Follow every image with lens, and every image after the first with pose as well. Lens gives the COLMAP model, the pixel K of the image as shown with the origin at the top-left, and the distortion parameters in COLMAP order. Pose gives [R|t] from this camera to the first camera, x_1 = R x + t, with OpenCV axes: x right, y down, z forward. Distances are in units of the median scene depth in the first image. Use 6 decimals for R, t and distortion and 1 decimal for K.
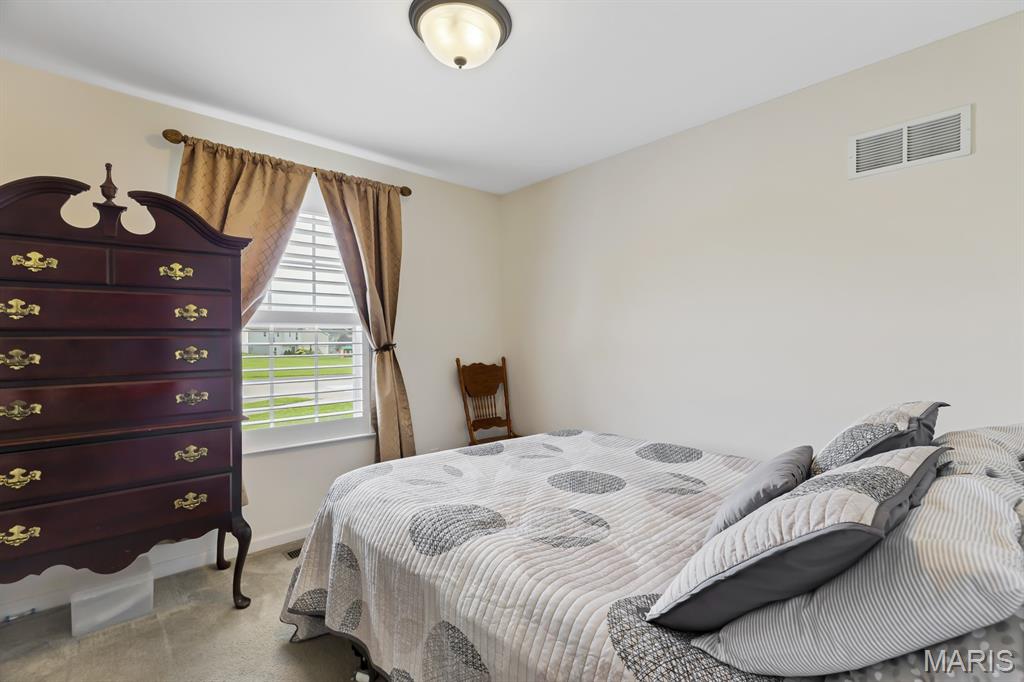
lens RADIAL K [[461.3, 0, 512.0], [0, 461.3, 341.0], [0, 0, 1]] dist [0.000397, 0.000001]
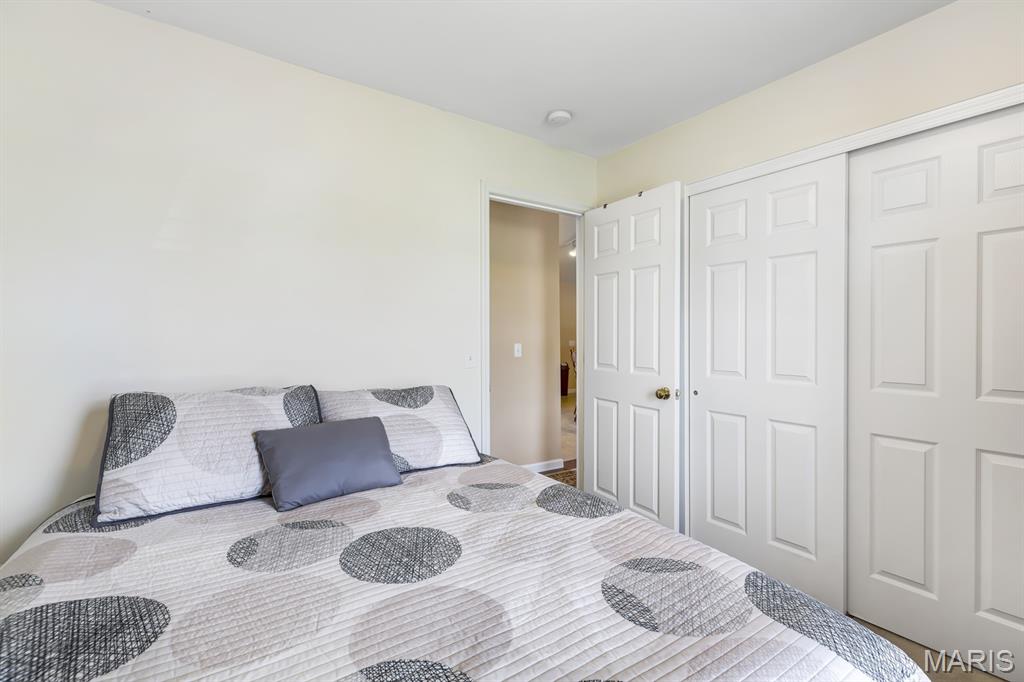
lens RADIAL K [[461.3, 0, 512.0], [0, 461.3, 341.0], [0, 0, 1]] dist [0.000397, 0.000001]
pose [[-0.991036, -0.005577, 0.133481, -0.082051], [-0.003006, 0.999806, 0.019454, -0.002729], [-0.133564, 0.018878, -0.990860, 1.754270]]
